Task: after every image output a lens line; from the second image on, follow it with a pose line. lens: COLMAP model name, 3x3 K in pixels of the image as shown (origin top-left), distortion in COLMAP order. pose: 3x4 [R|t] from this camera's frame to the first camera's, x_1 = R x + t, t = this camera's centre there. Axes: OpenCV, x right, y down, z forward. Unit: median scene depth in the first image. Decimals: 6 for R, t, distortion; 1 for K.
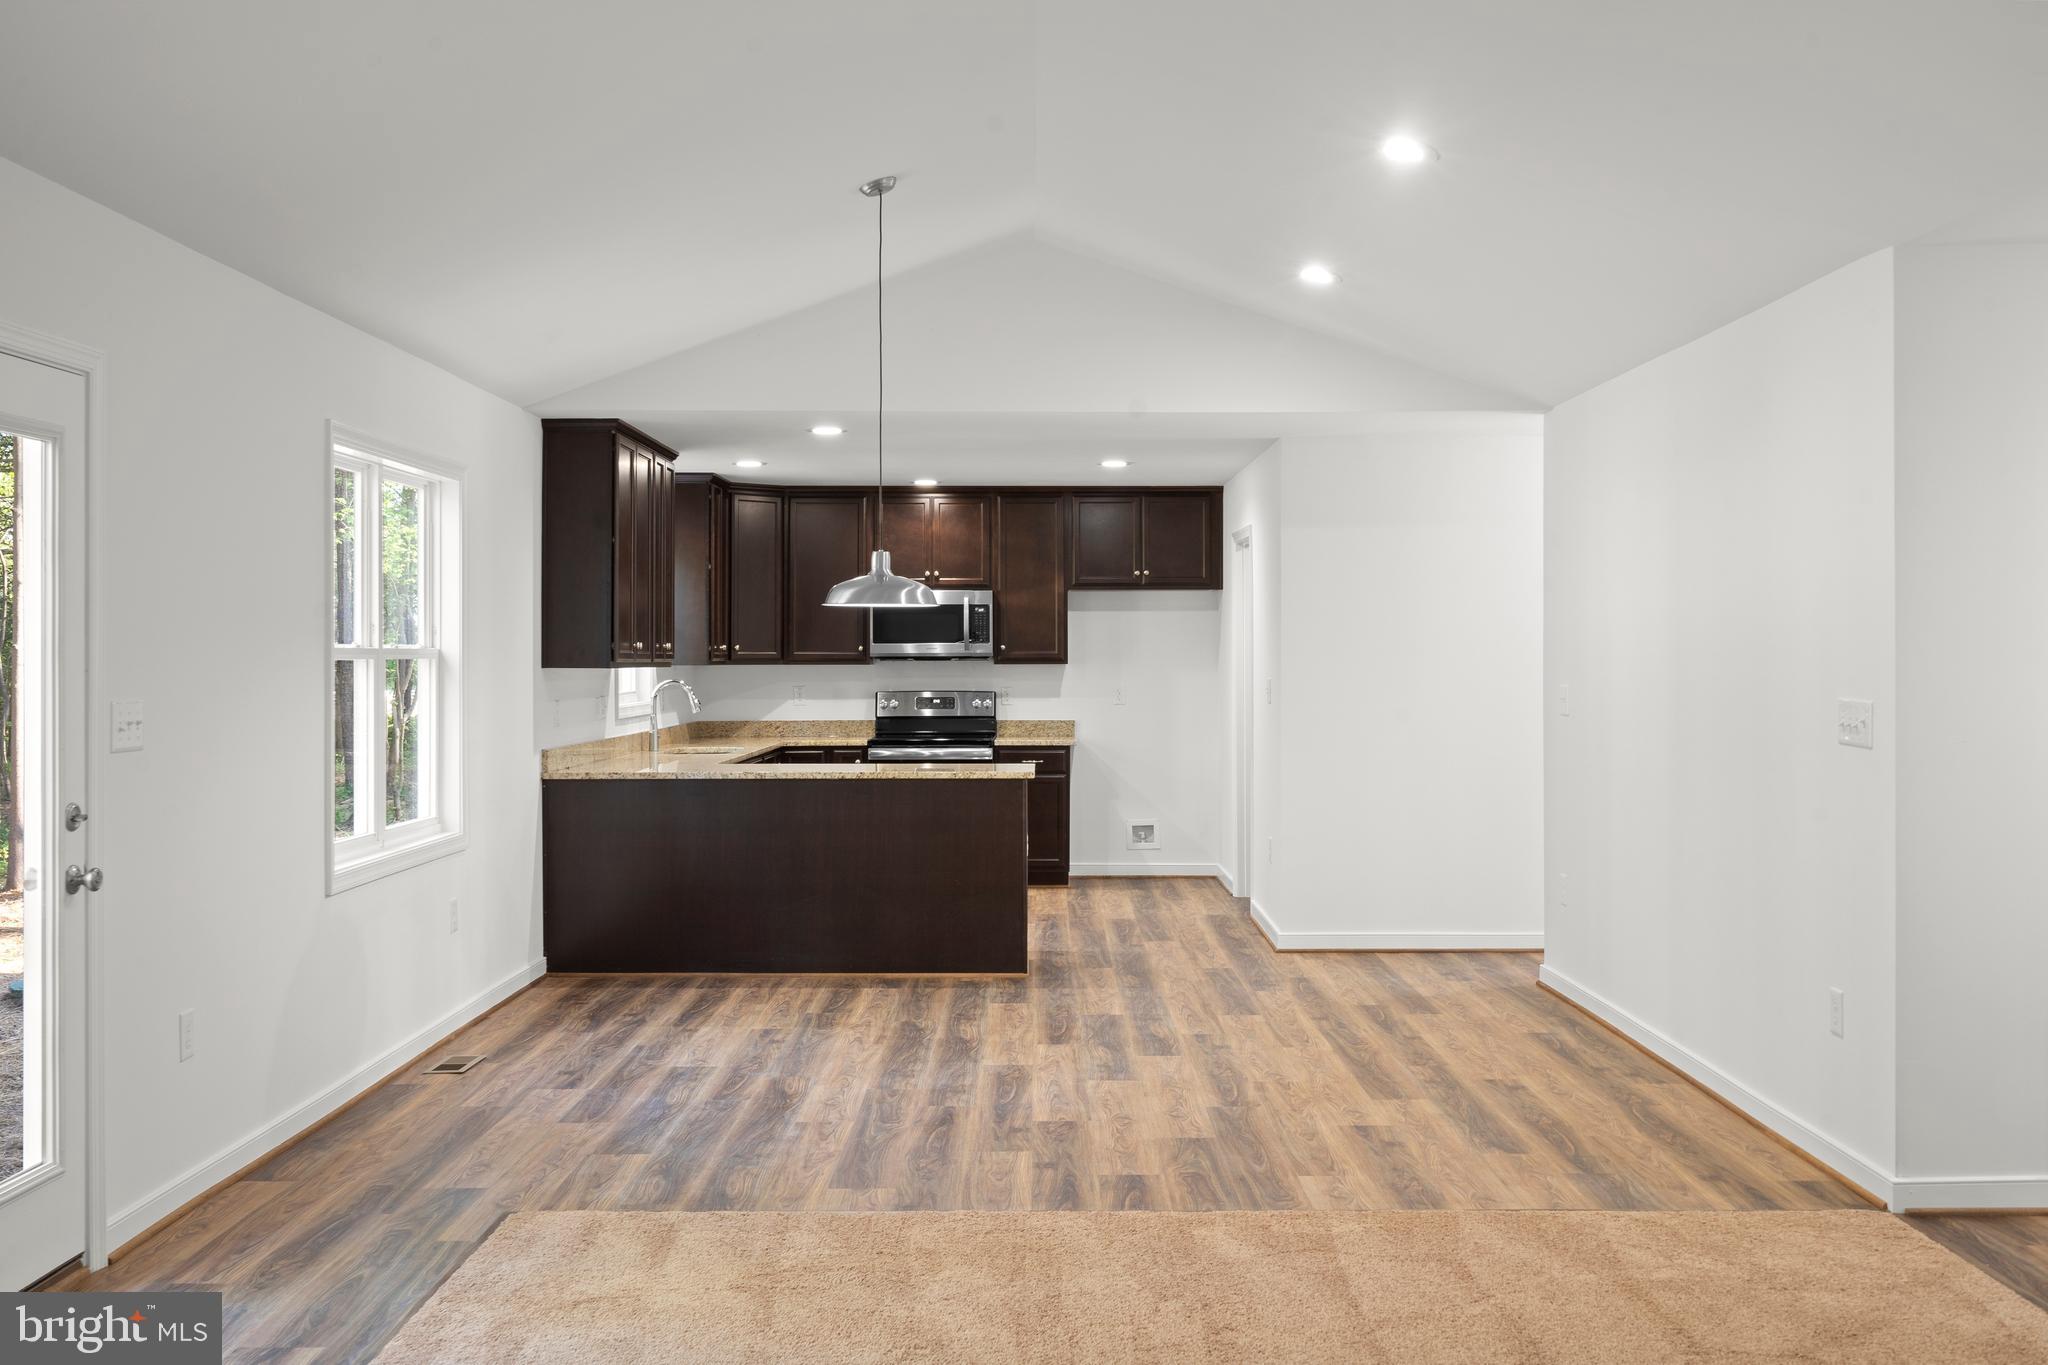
lens RADIAL K [[2027.4, 0, 1024.0], [0, 2027.4, 682.5], [0, 0, 1]] dist [0.001437, -0.000039]
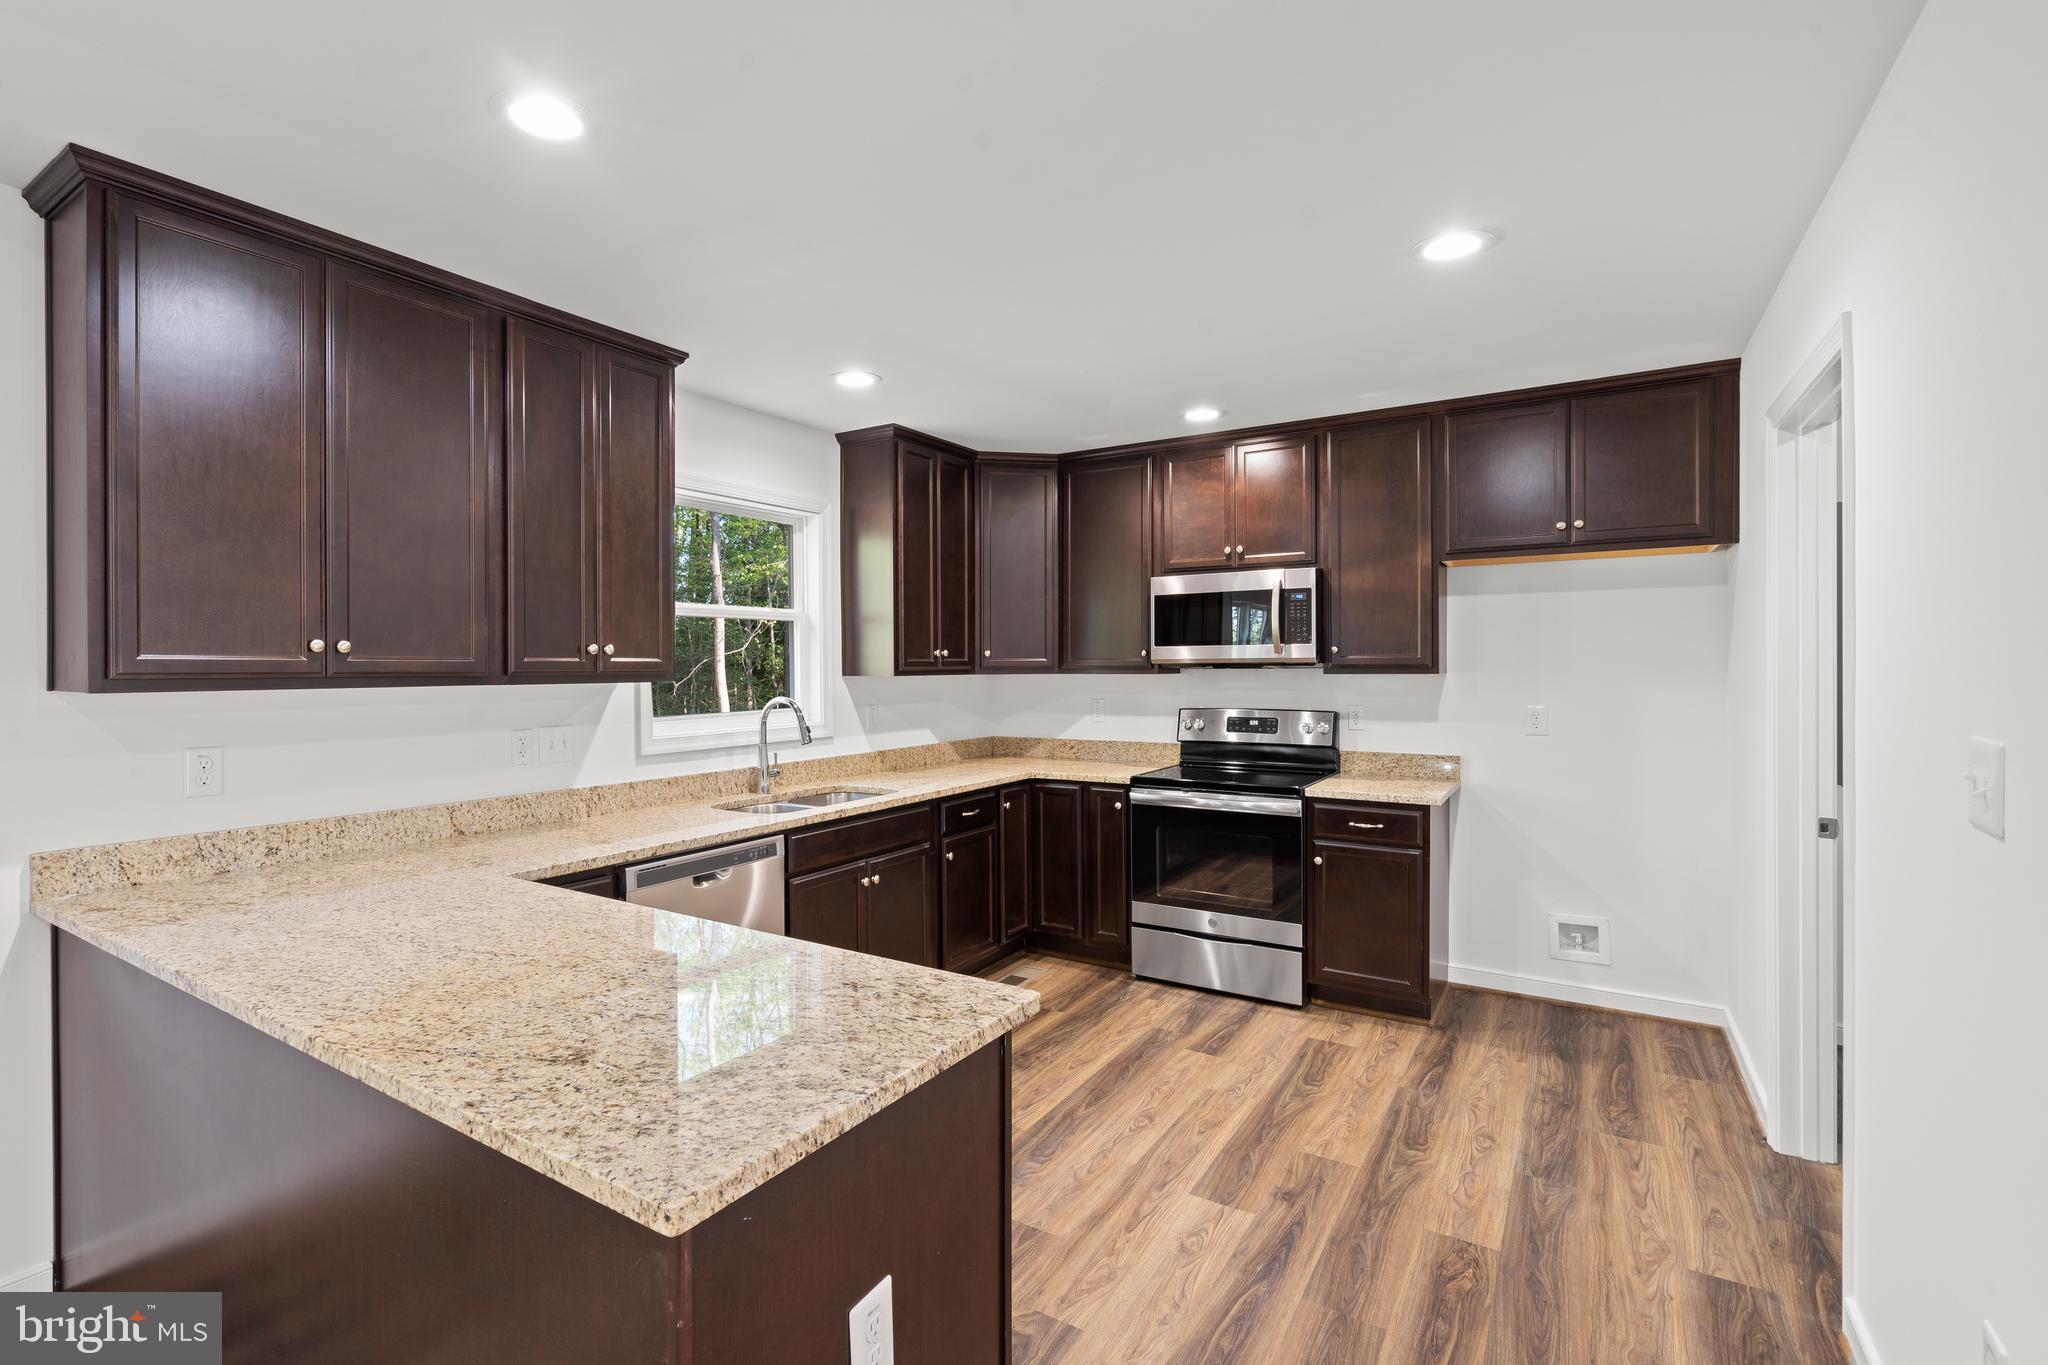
lens RADIAL K [[932.6, 0, 1001.4], [0, 932.6, 675.8], [0, 0, 1]] dist [-0.000773, 0.000301]
pose [[0.848362, 0.002293, -0.529411, 0.061462], [-0.002167, 0.999997, 0.000859, -0.008370], [0.529412, 0.000419, 0.848365, 0.670378]]
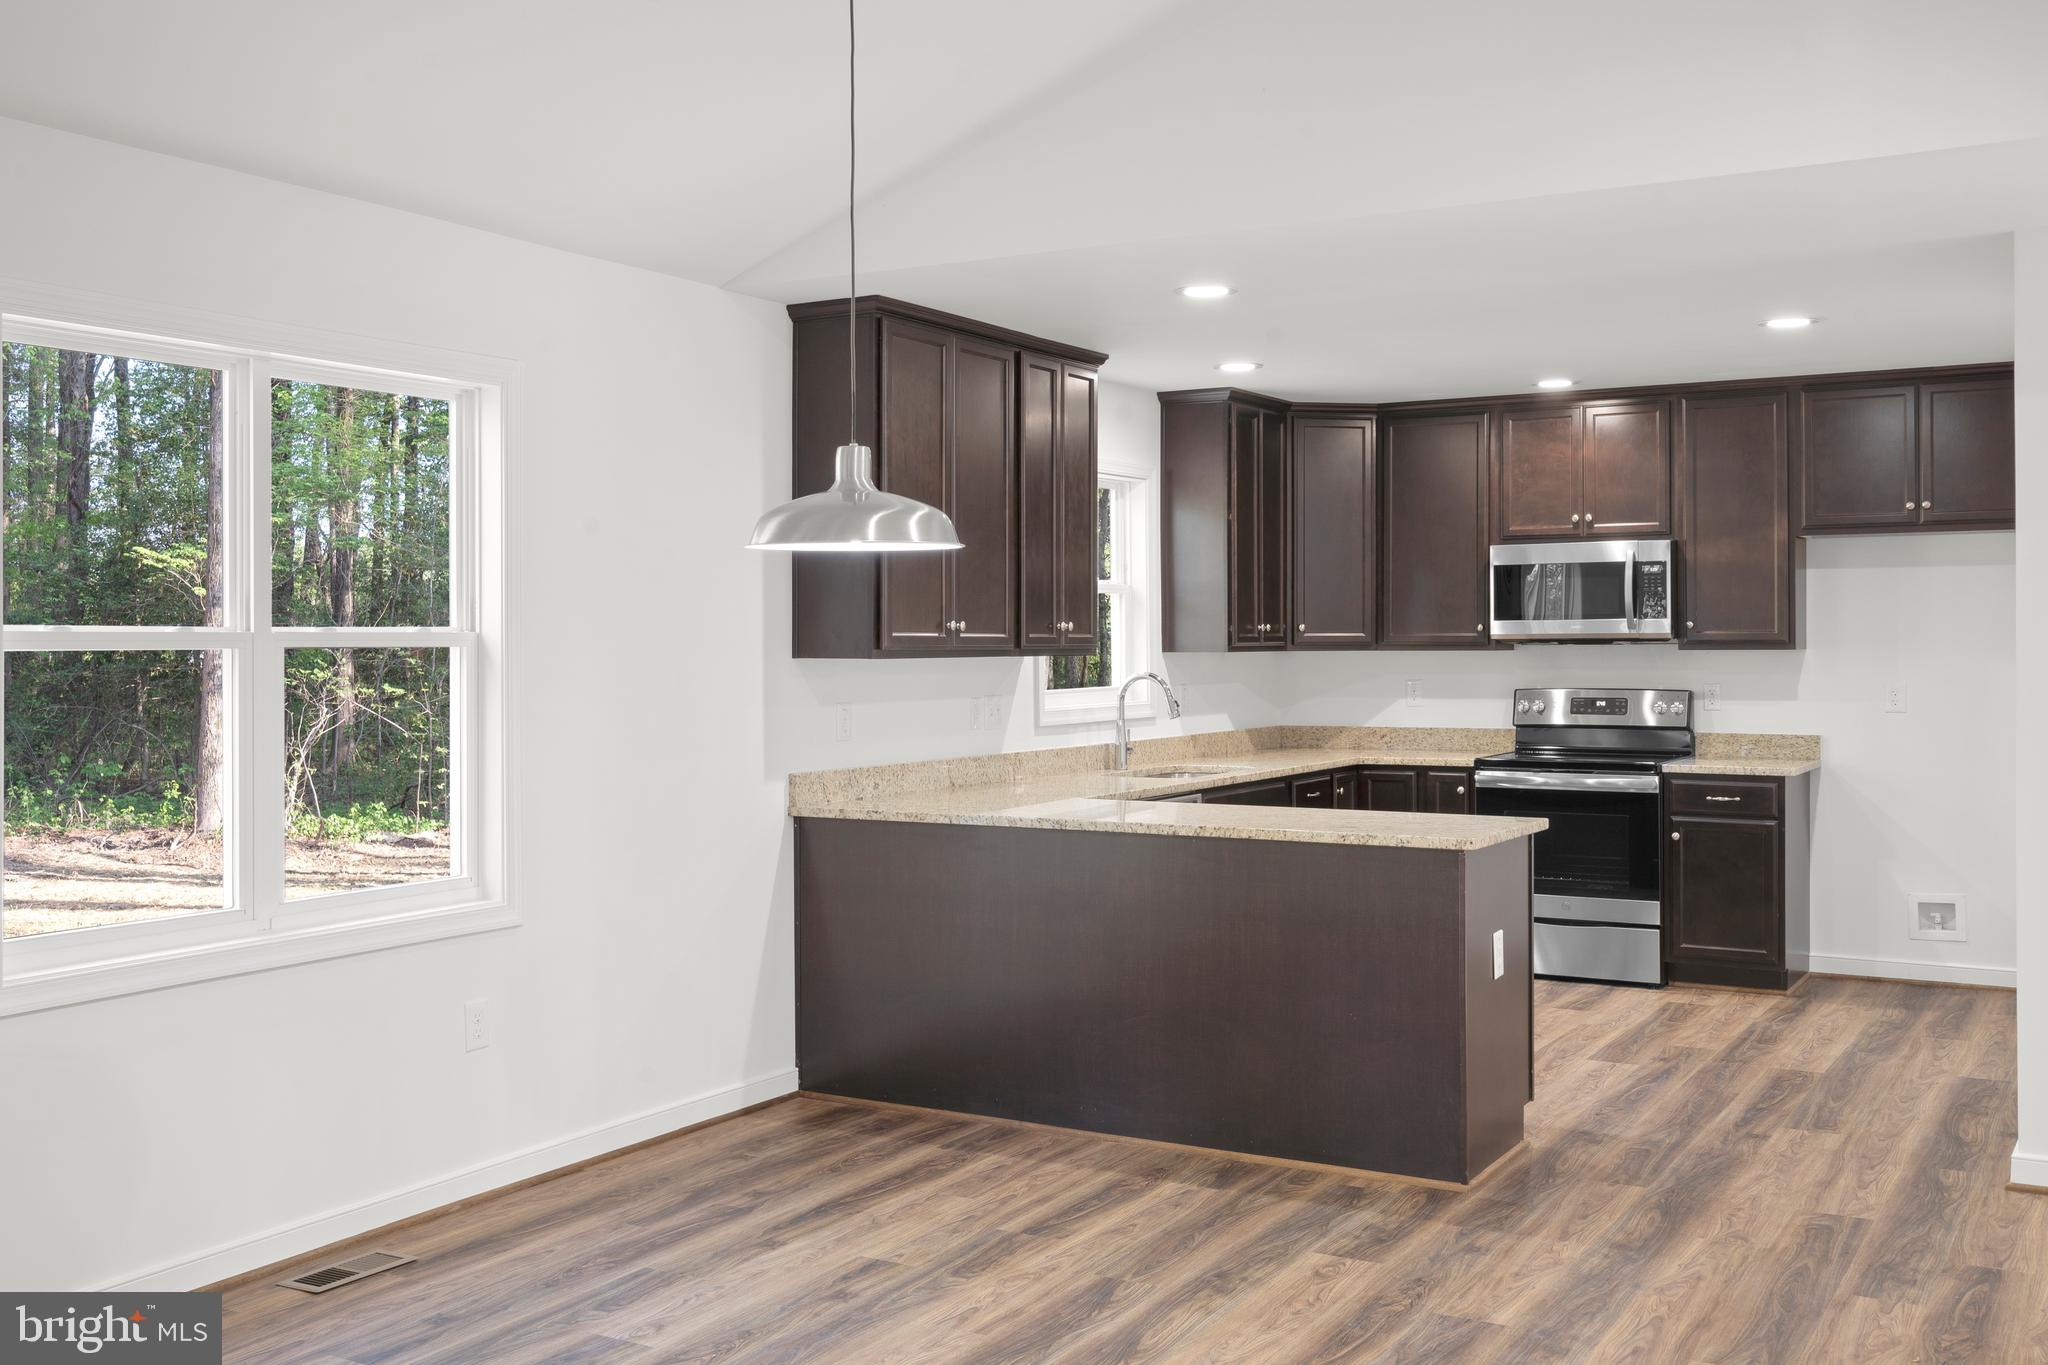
lens RADIAL K [[2026.3, 0, 985.1], [0, 2026.3, 648.6], [0, 0, 1]] dist [0.008651, 0.012370]
pose [[0.862064, -0.001592, -0.506797, 0.127935], [-0.002433, 0.999971, -0.007278, -0.003998], [0.506793, 0.007507, 0.862035, 0.306655]]
